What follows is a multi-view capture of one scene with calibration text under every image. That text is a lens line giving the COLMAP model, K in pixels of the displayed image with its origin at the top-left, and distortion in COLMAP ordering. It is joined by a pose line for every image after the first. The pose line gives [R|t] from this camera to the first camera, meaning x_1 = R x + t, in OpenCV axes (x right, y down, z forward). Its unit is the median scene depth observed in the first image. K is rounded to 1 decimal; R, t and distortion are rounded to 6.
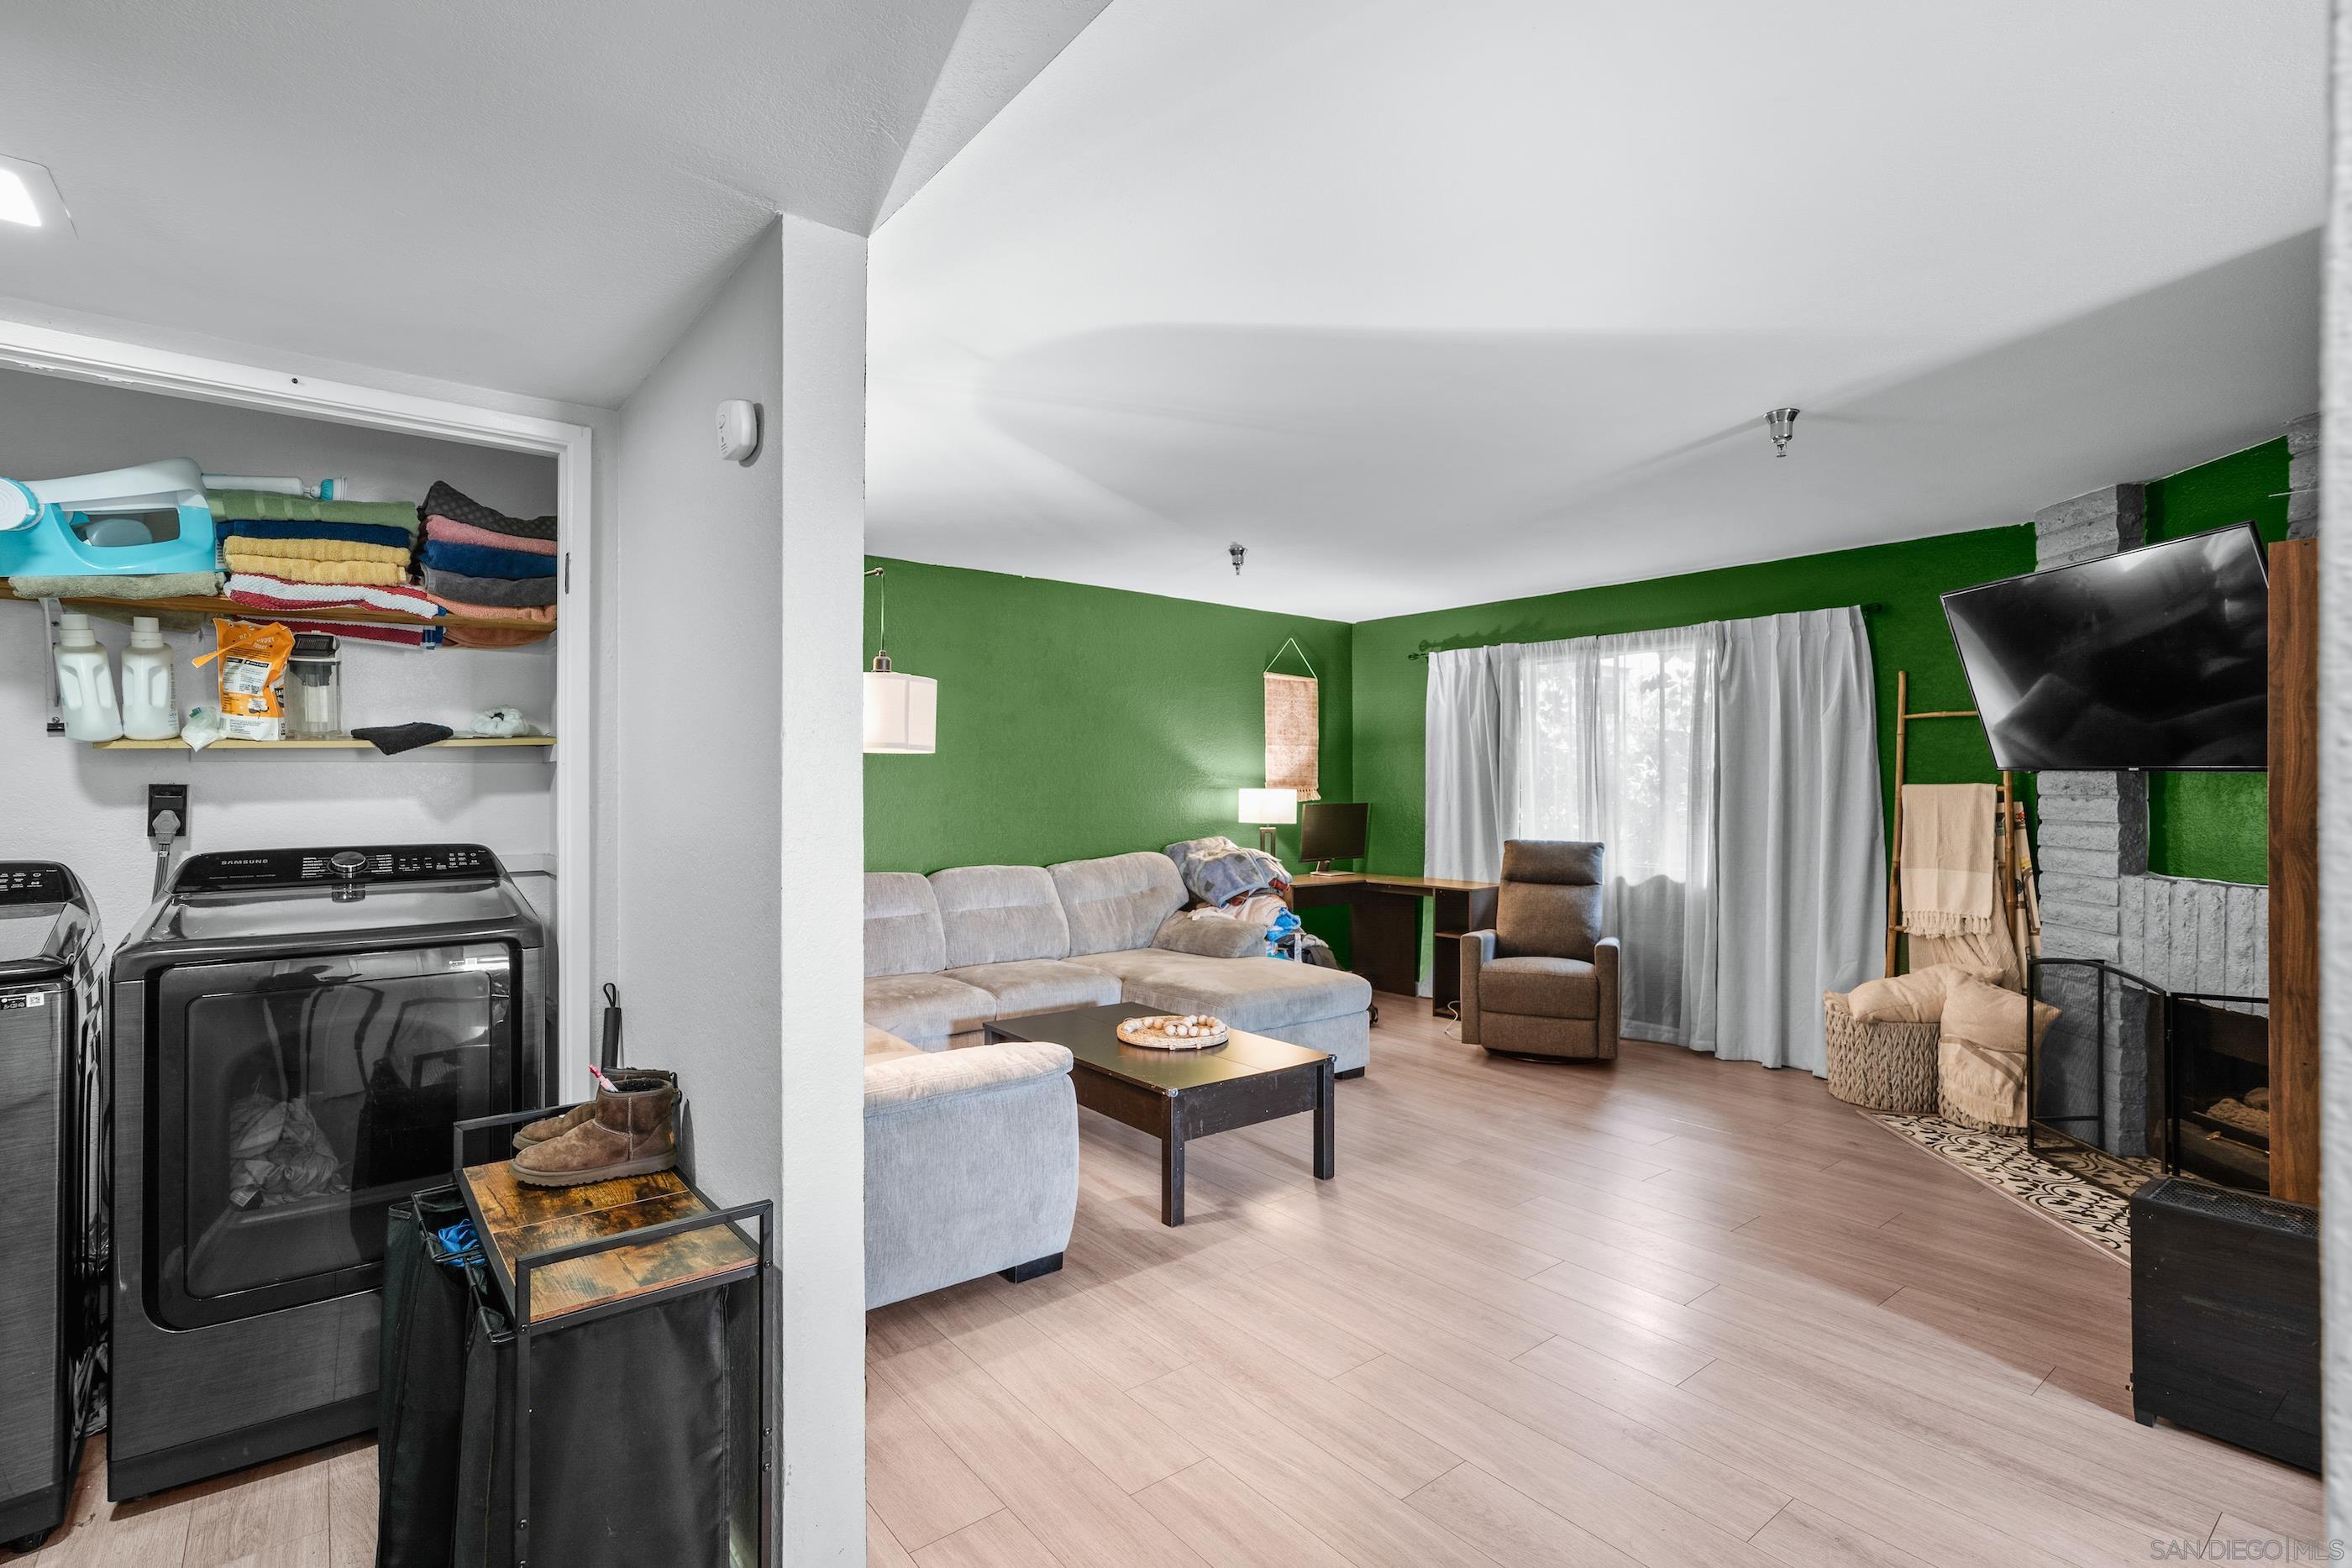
lens RADIAL K [[1073.8, 0, 1149.9], [0, 1073.8, 775.6], [0, 0, 1]] dist [-0.018821, 0.017102]
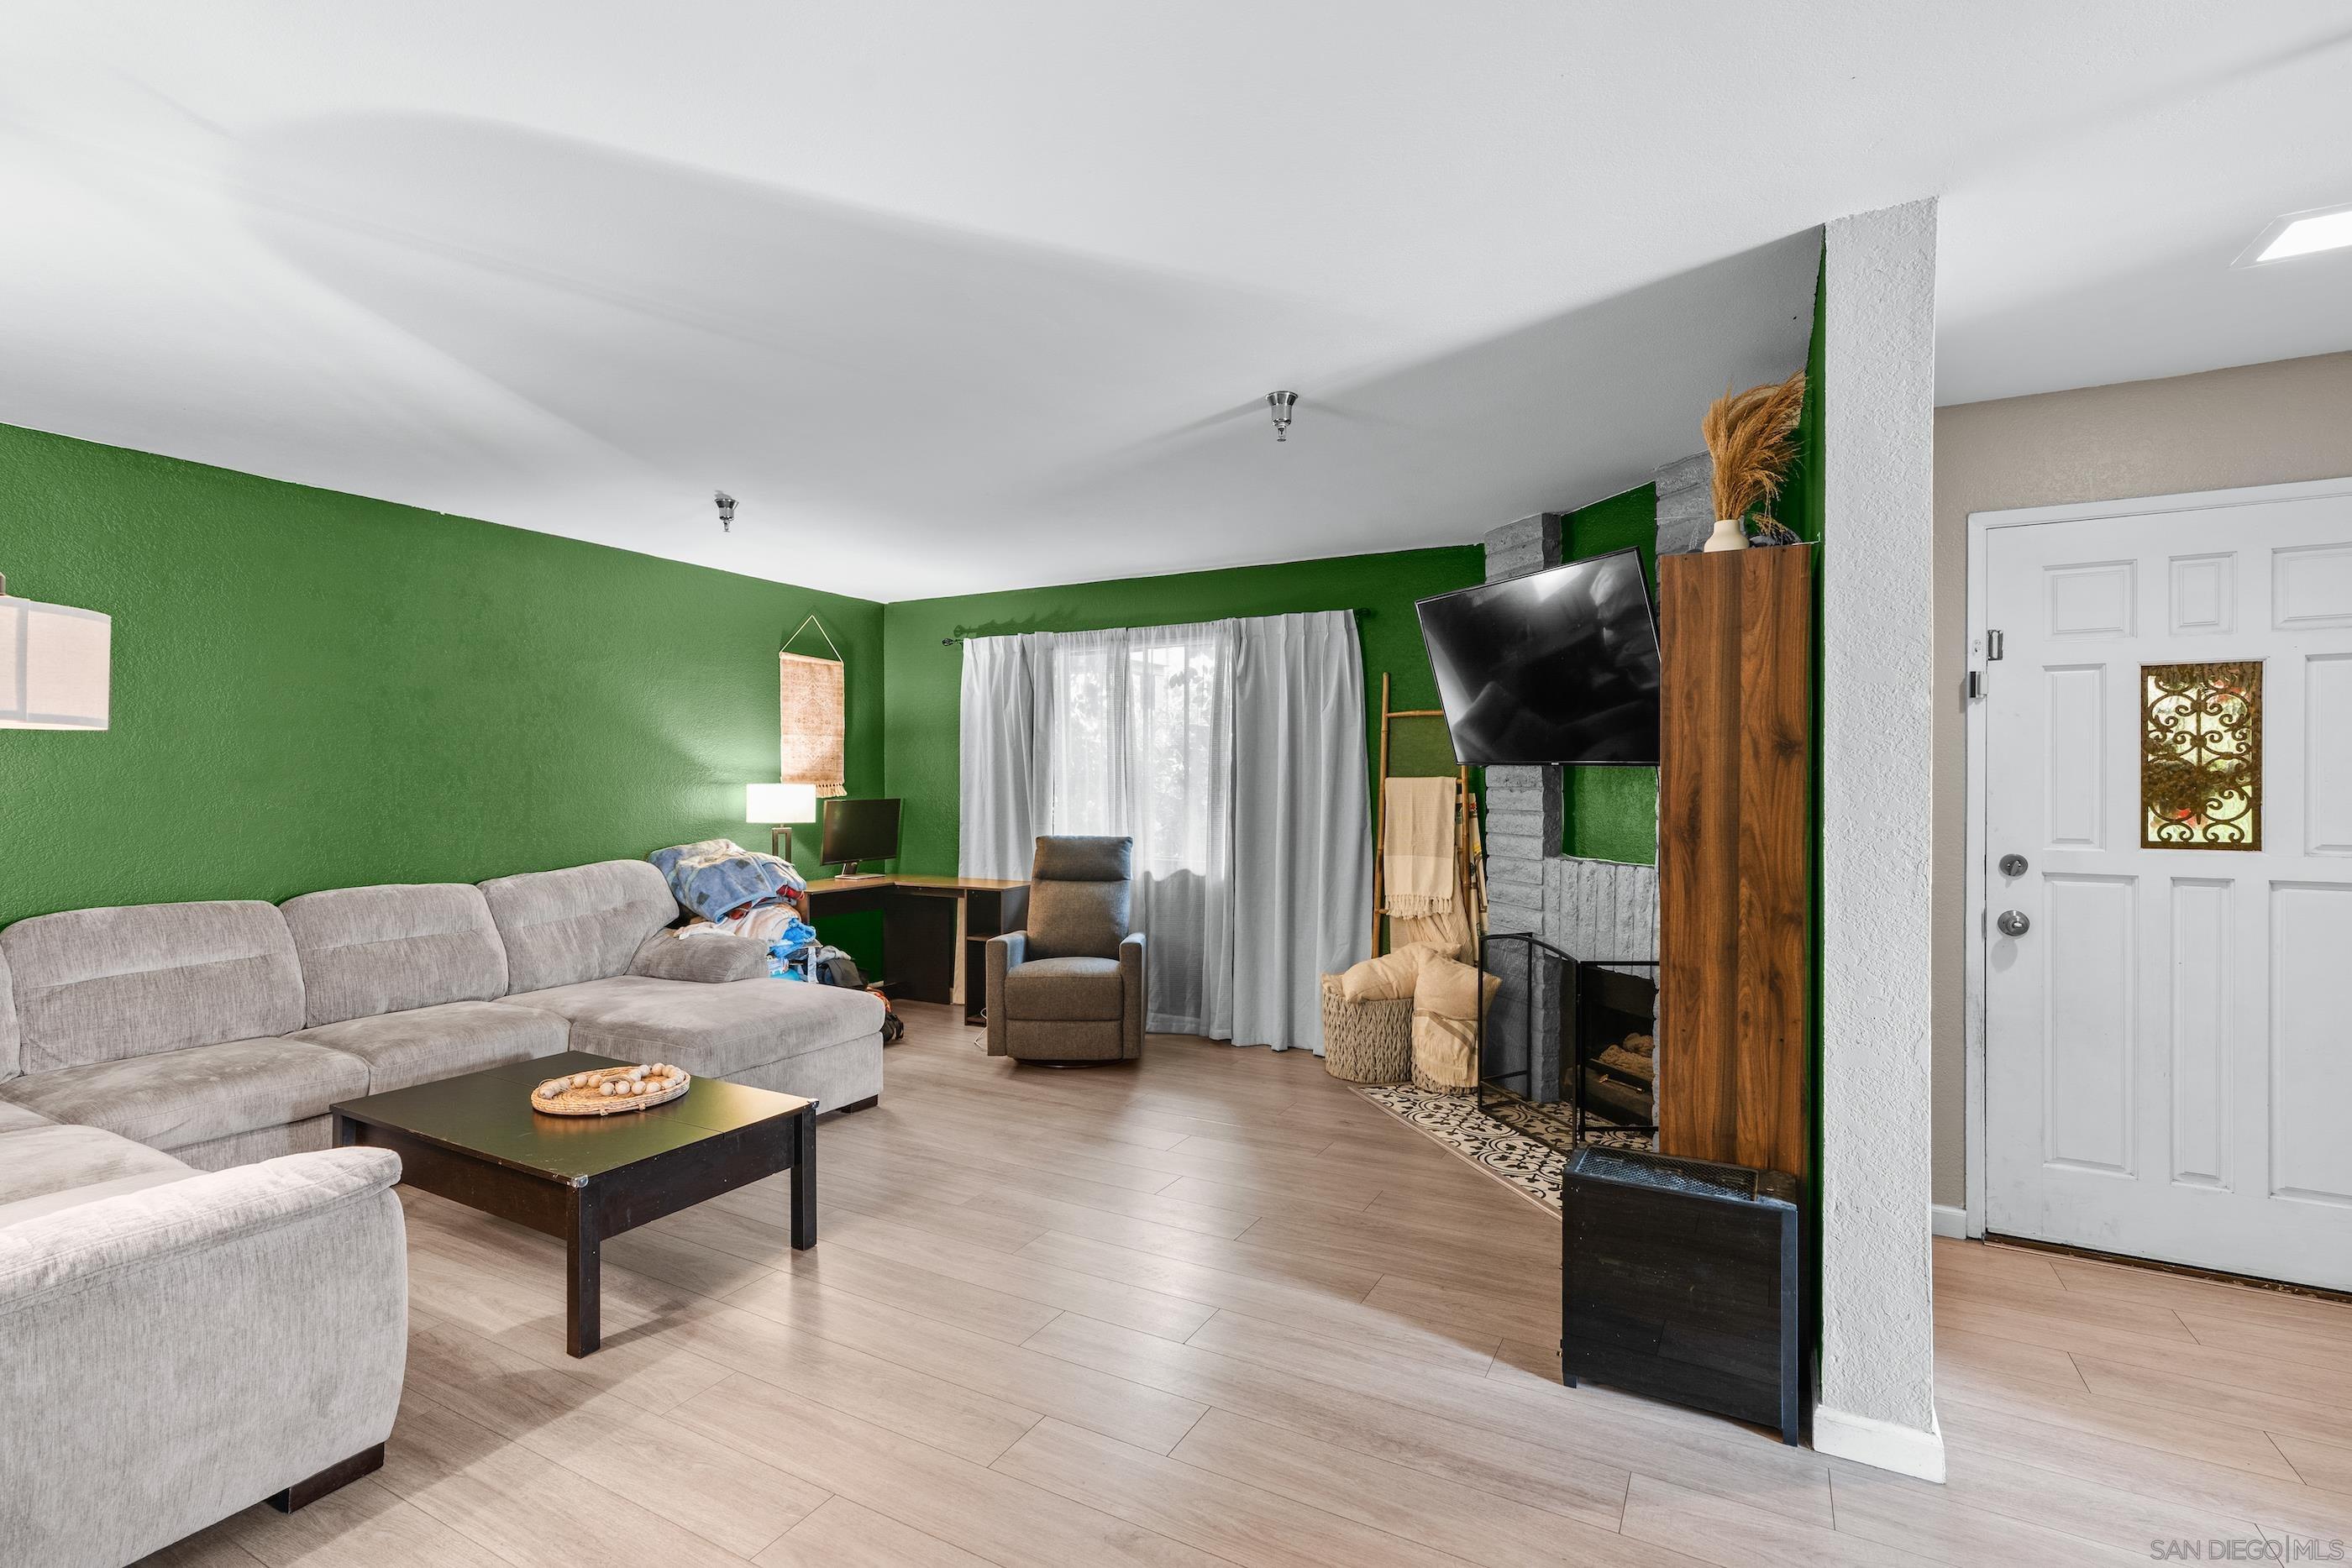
lens RADIAL K [[1073.4, 0, 1161.6], [0, 1073.4, 778.1], [0, 0, 1]] dist [-0.022873, 0.016686]
pose [[0.918416, -0.001119, 0.395615, 0.078652], [-0.001827, 0.999973, 0.007068, 0.001533], [-0.395613, -0.007214, 0.918389, 0.109470]]
